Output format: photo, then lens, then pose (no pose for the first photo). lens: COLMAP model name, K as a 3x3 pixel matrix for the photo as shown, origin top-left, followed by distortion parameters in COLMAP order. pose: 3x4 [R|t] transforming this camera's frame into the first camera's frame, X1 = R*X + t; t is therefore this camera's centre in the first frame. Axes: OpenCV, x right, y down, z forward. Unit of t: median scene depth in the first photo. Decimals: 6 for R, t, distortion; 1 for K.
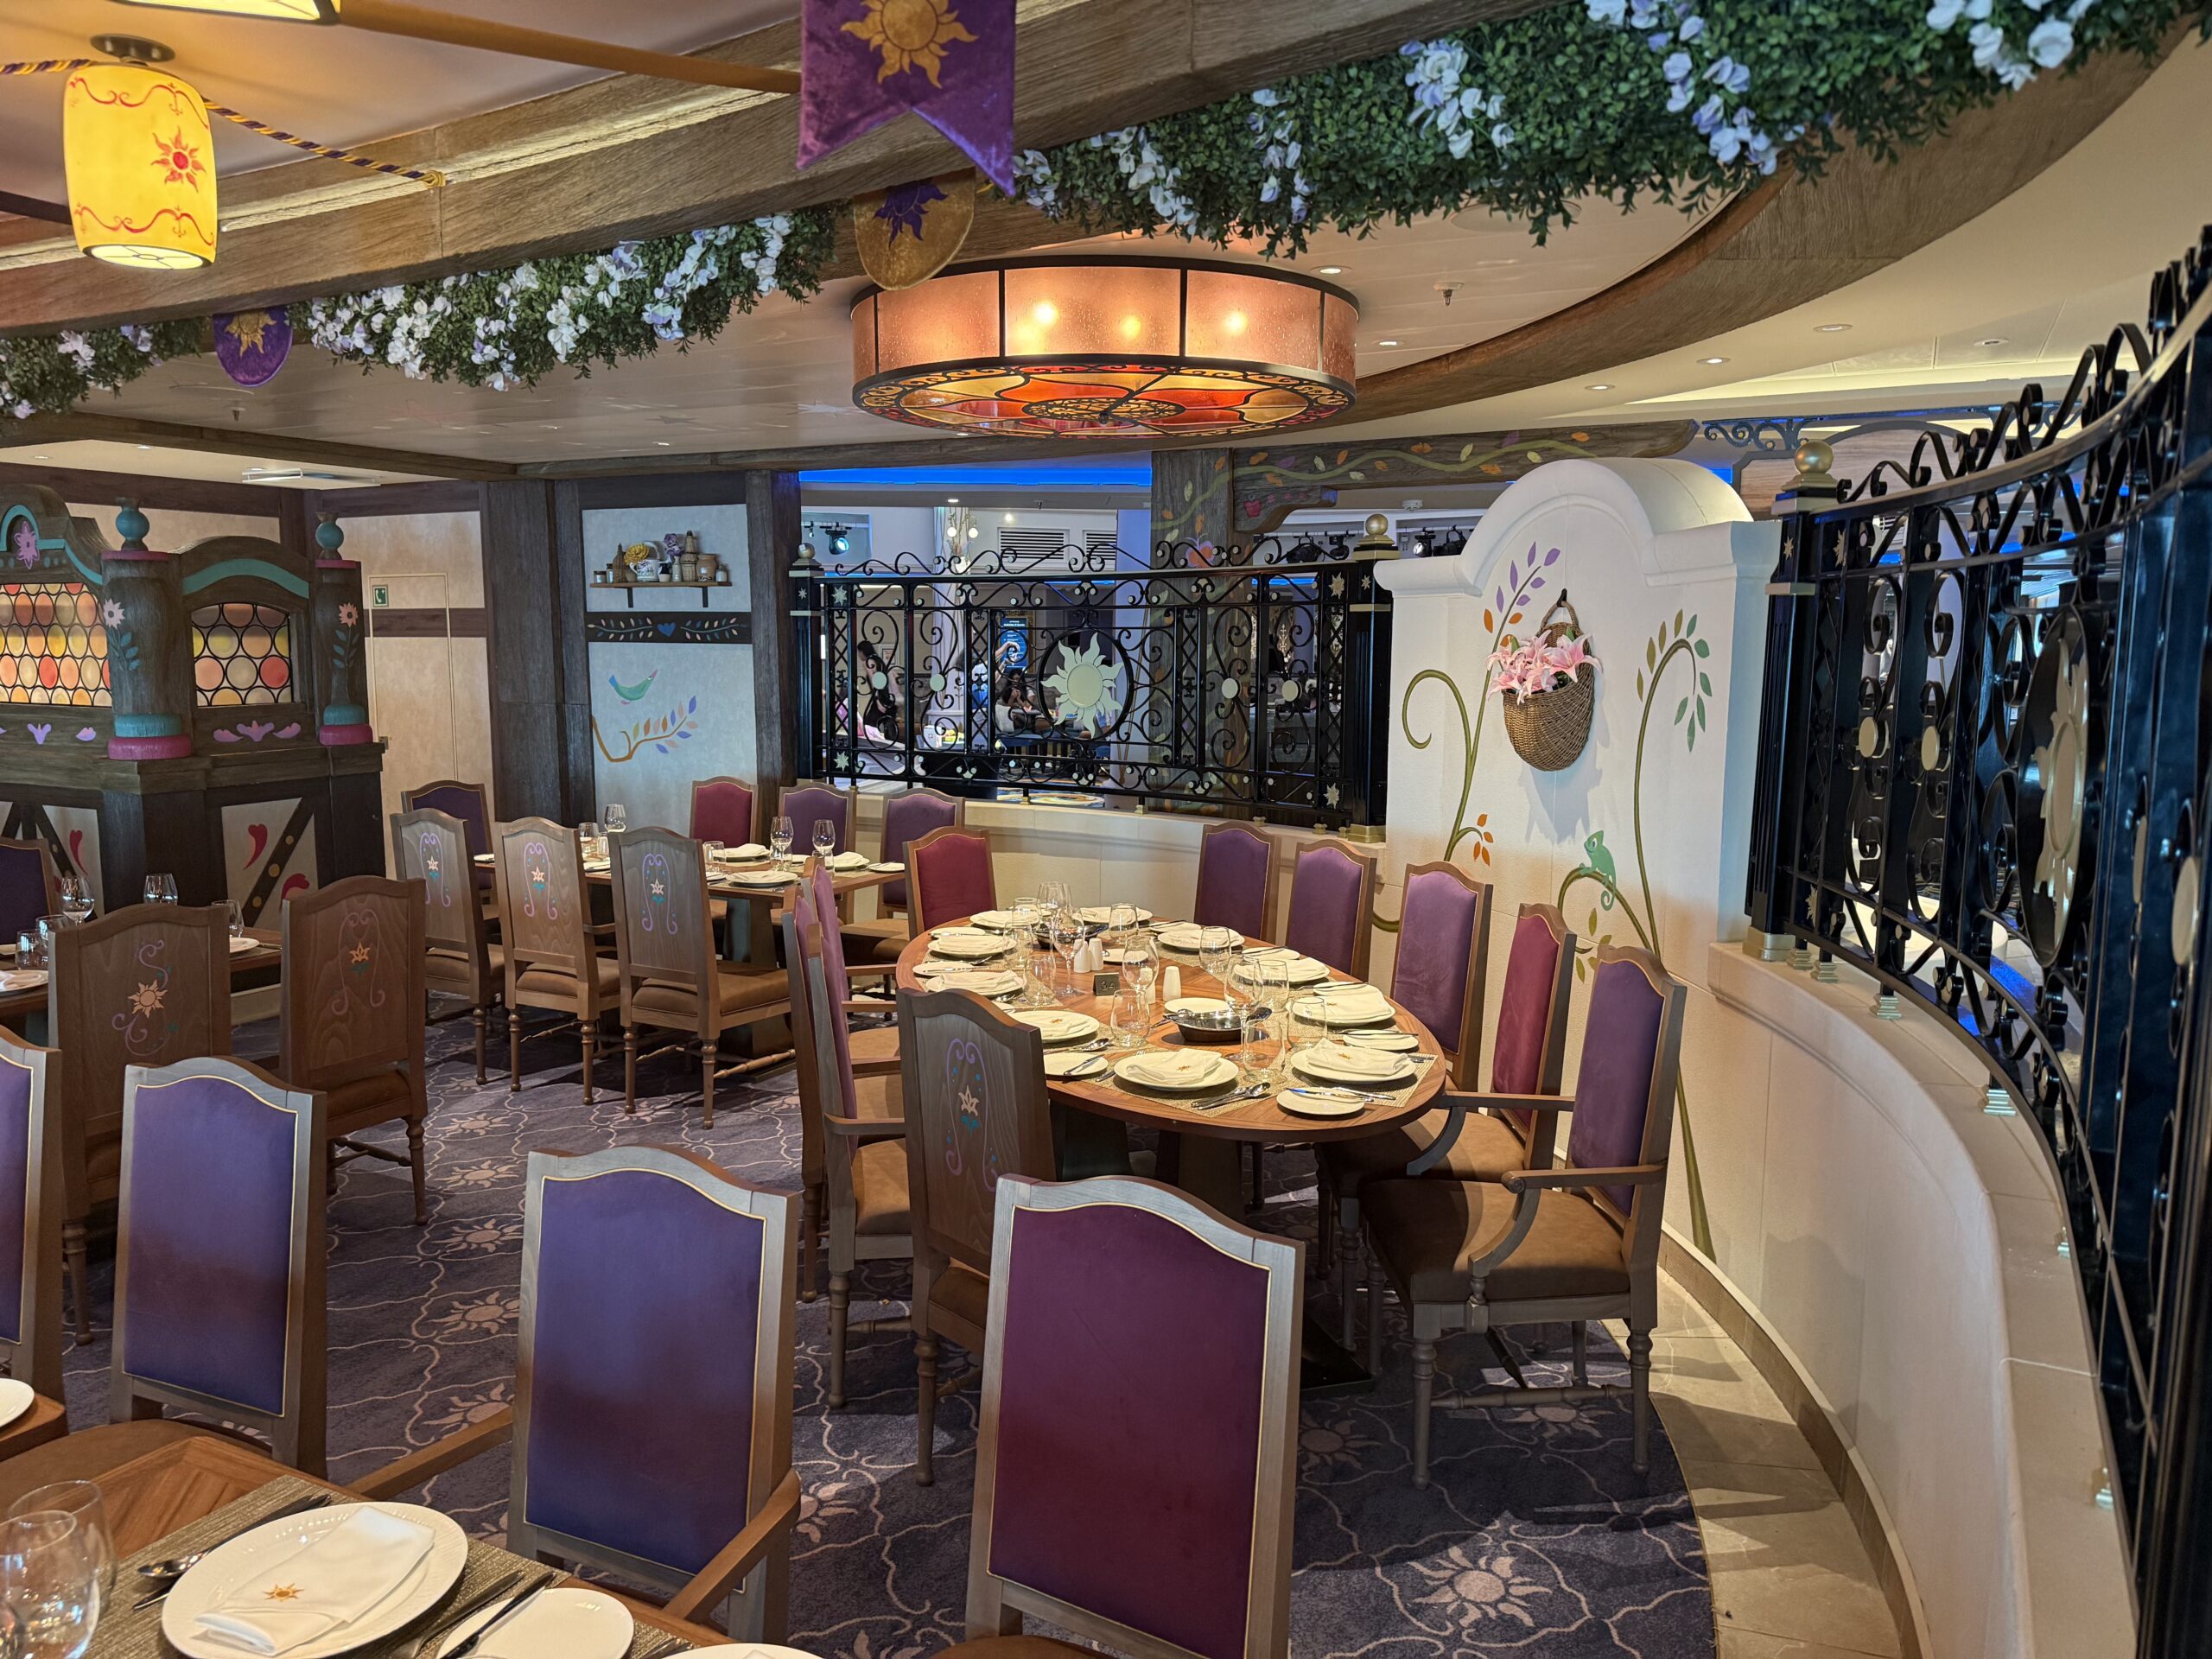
lens RADIAL K [[1550.3, 0, 1081.6], [0, 1550.3, 823.9], [0, 0, 1]] dist [0.065735, -0.105176]
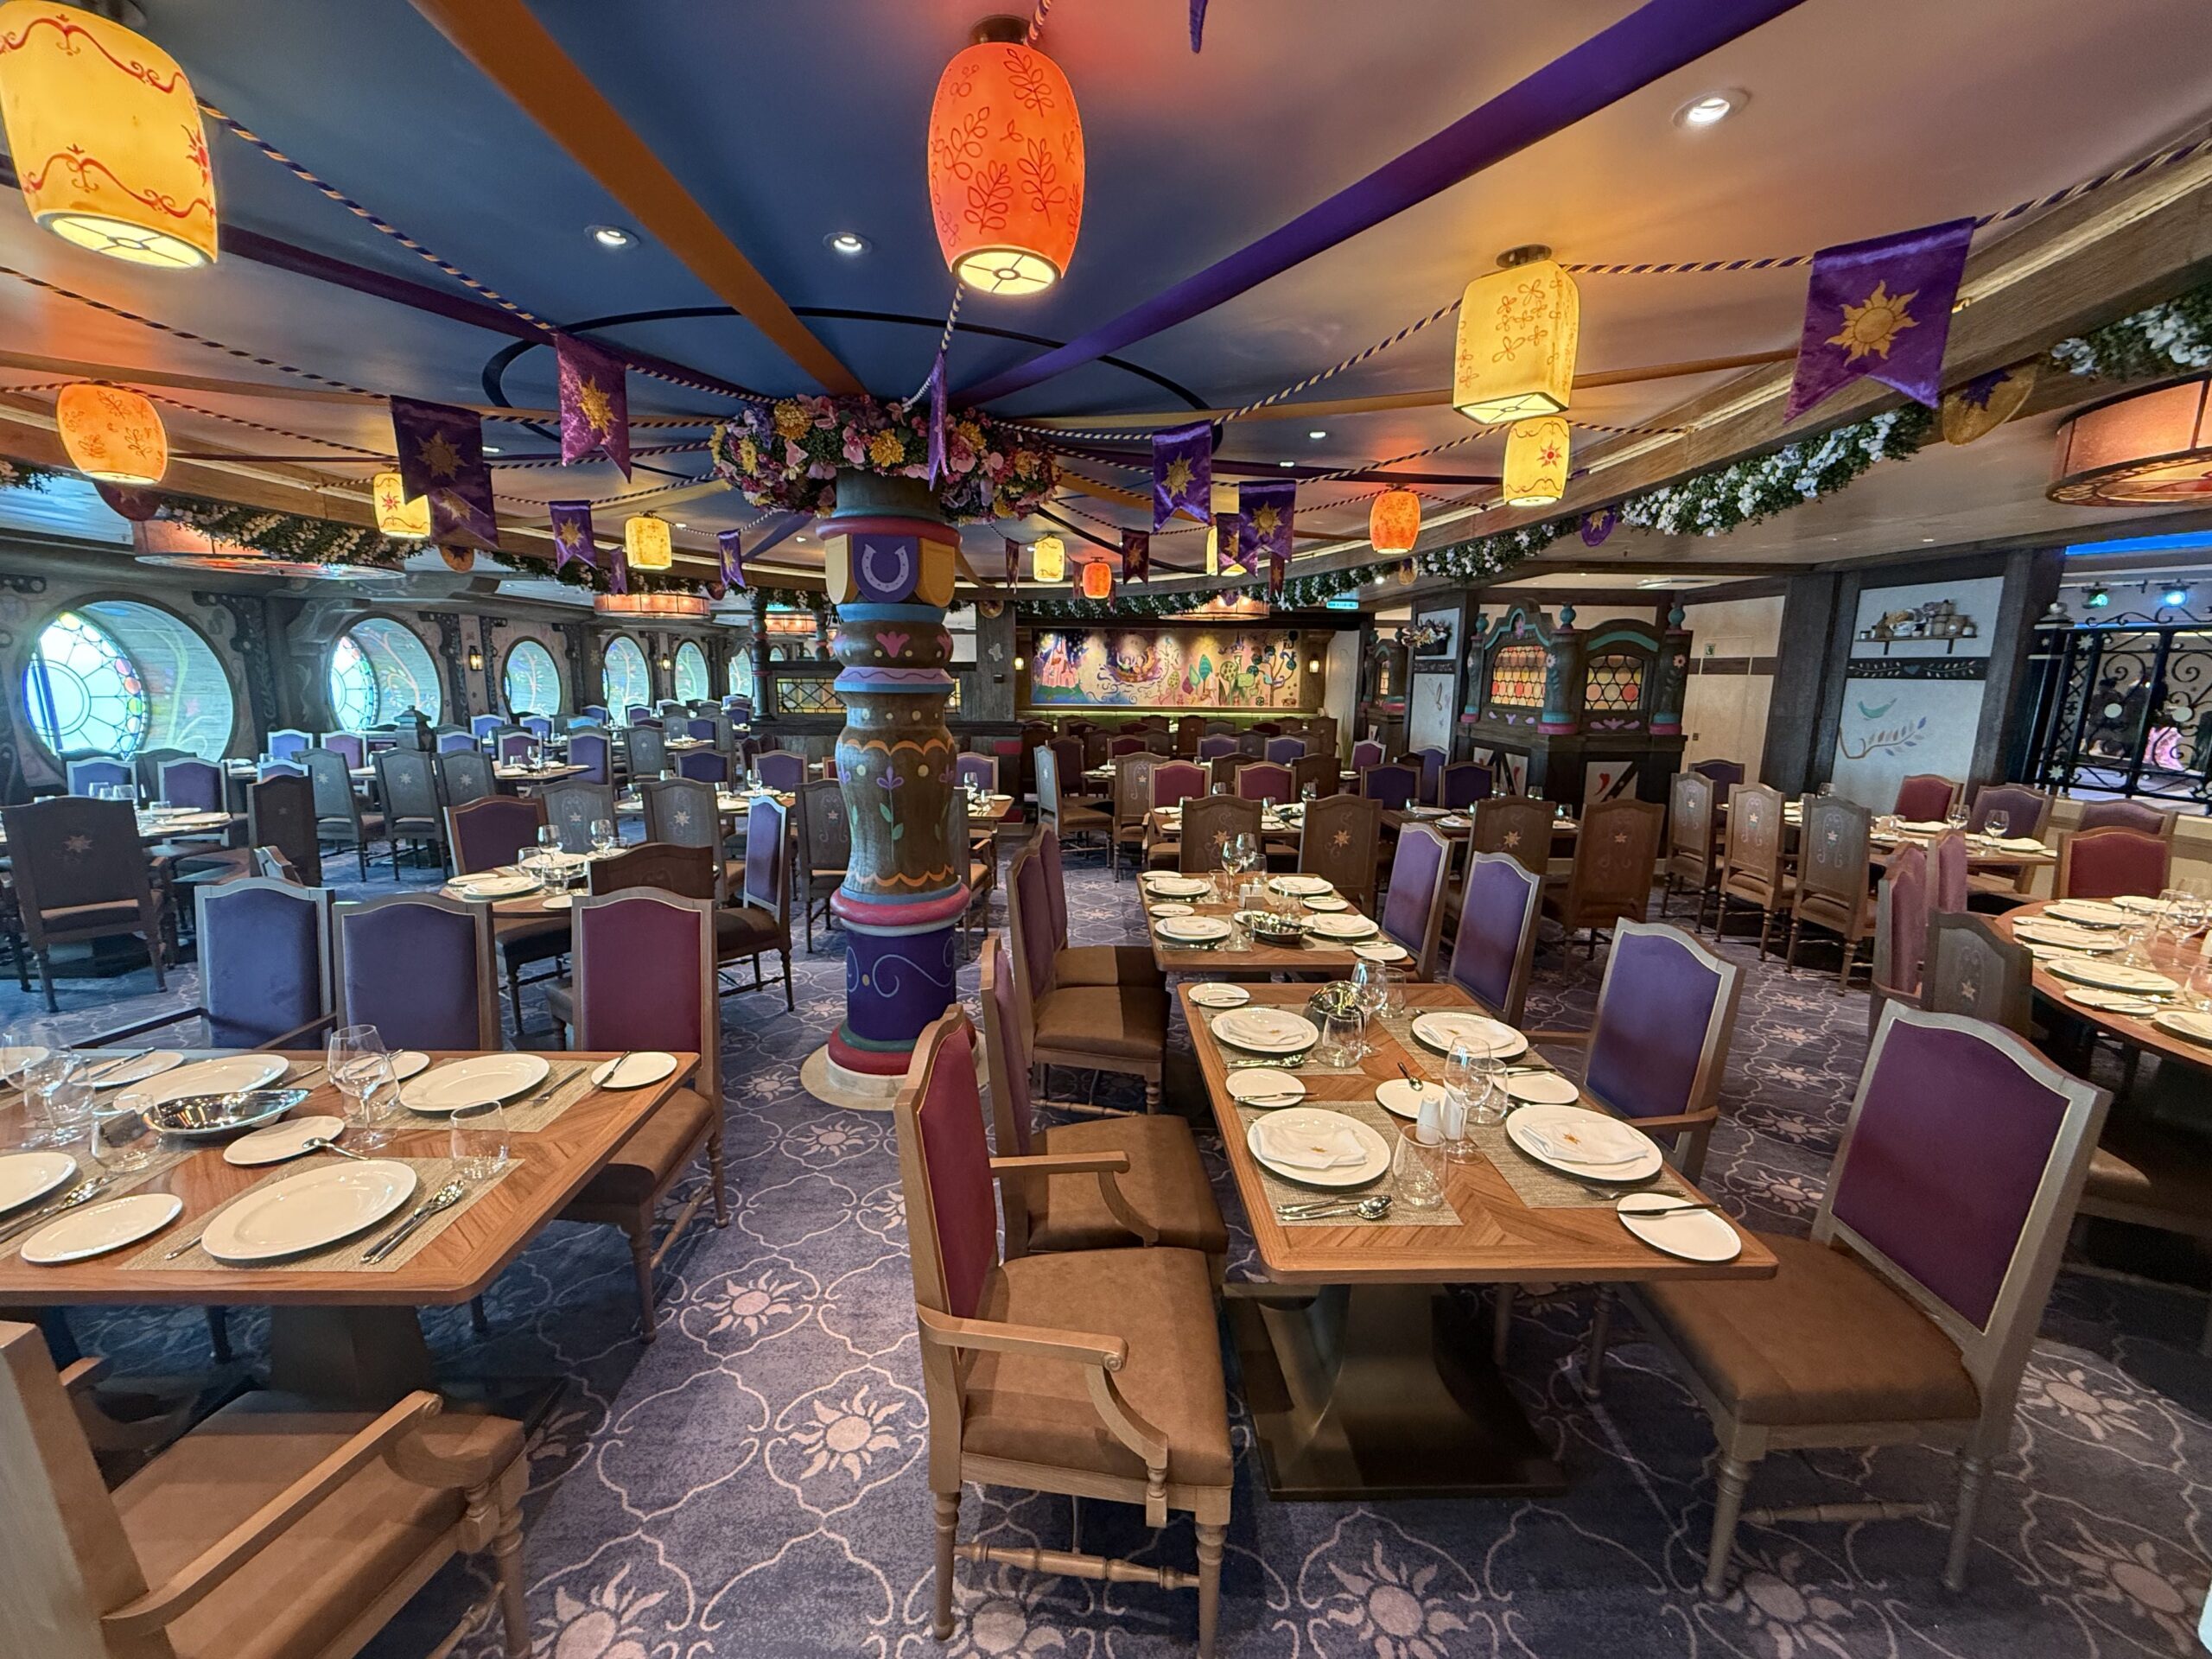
lens RADIAL K [[877.8, 0, 1102.2], [0, 877.8, 831.4], [0, 0, 1]] dist [-0.001016, -0.000064]
pose [[0.497152, 0.161534, -0.852495, 0.090383], [-0.112936, 0.986206, 0.121009, 0.010469], [0.860282, 0.036118, 0.508537, -0.060569]]
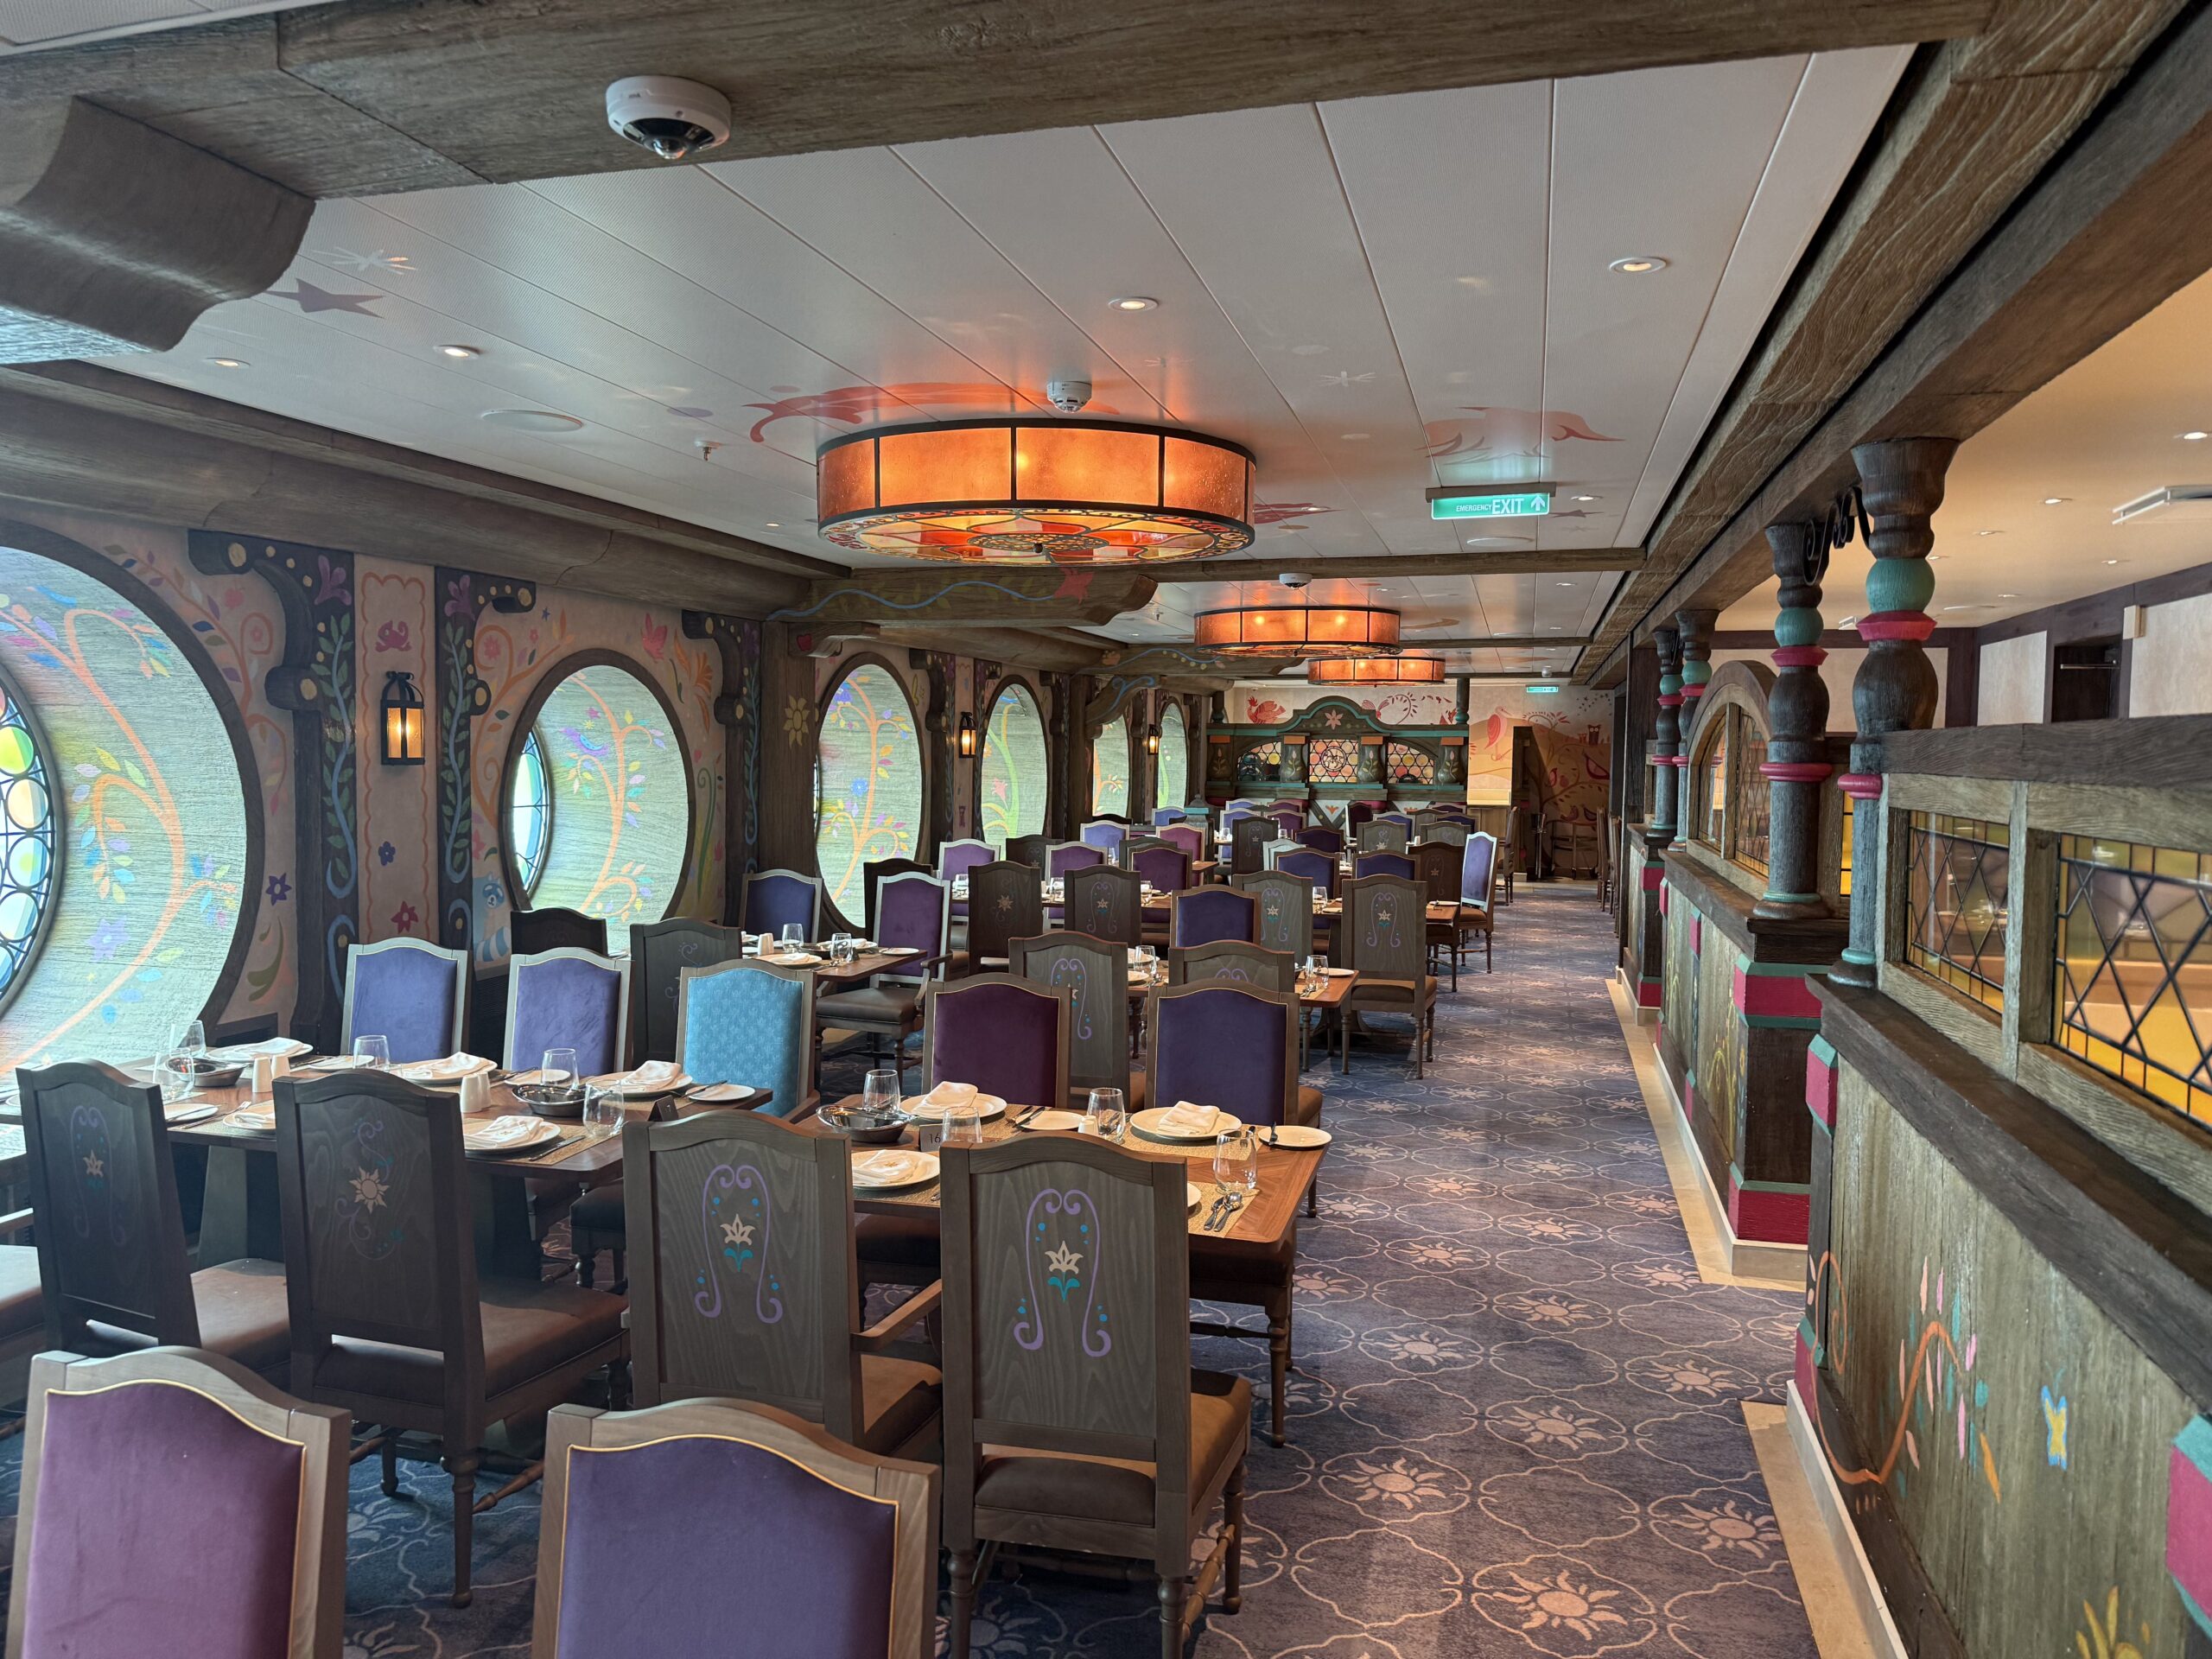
lens RADIAL K [[1535.7, 0, 1102.2], [0, 1535.7, 834.7], [0, 0, 1]] dist [0.171087, -0.346823]
pose [[0.207773, 0.061142, -0.976264, -1.168031], [-0.131490, 0.990732, 0.034064, 0.006759], [0.969299, 0.121292, 0.213887, -0.067762]]
